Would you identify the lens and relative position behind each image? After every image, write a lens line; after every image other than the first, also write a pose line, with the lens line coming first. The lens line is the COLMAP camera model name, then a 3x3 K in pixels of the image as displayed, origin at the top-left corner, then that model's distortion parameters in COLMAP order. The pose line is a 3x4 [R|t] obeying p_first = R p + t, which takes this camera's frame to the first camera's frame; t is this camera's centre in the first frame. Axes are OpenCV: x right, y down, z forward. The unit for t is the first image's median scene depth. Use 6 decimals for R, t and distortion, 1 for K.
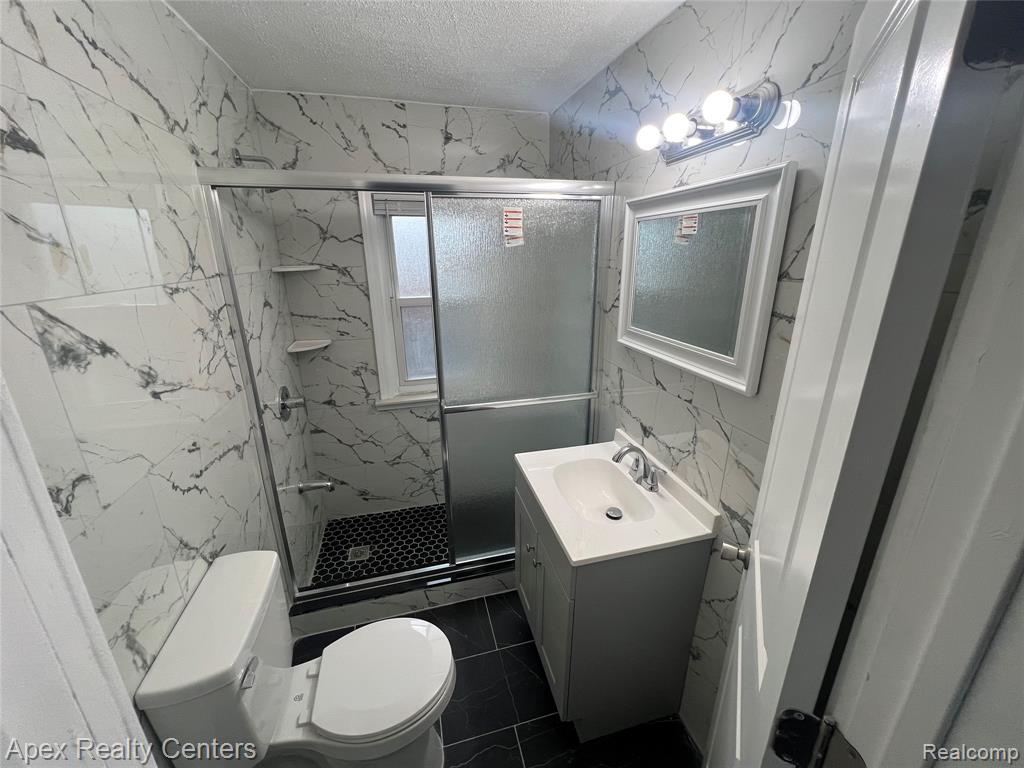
lens RADIAL K [[408.3, 0, 512.0], [0, 408.3, 382.1], [0, 0, 1]] dist [-0.001076, 0.000458]
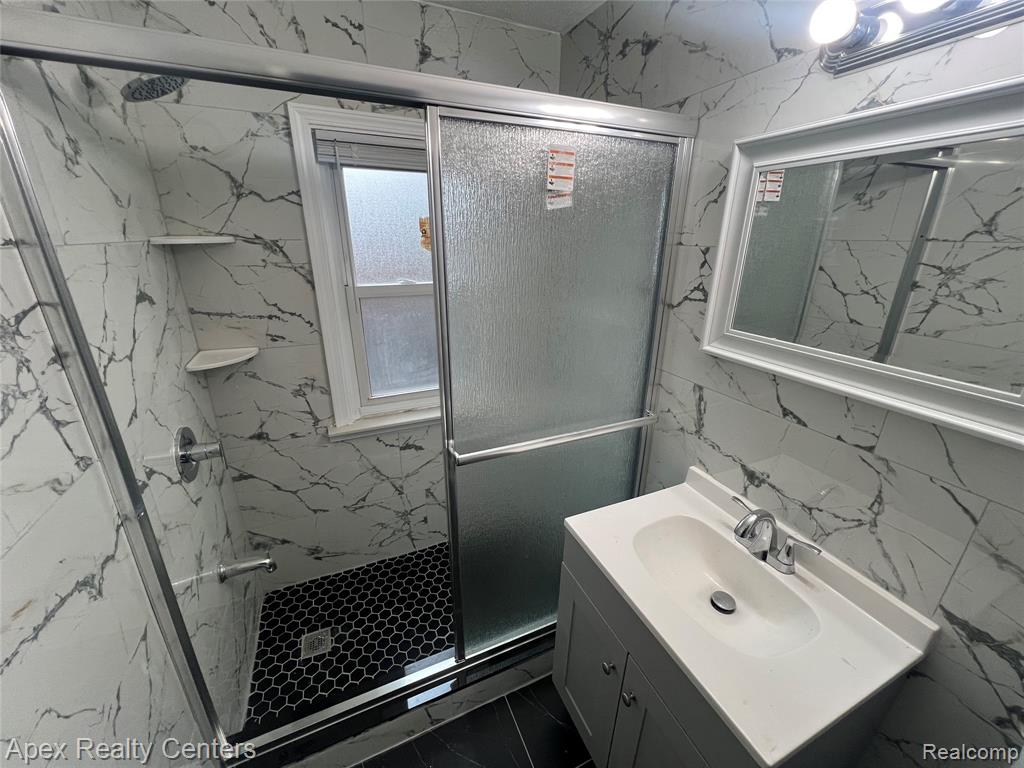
lens RADIAL K [[408.3, 0, 511.9], [0, 408.3, 382.7], [0, 0, 1]] dist [-0.001076, 0.000458]
pose [[0.987279, -0.037417, 0.154532, -0.162576], [0.031566, 0.998695, 0.040147, -0.073701], [-0.155833, -0.034758, 0.987172, 0.319134]]
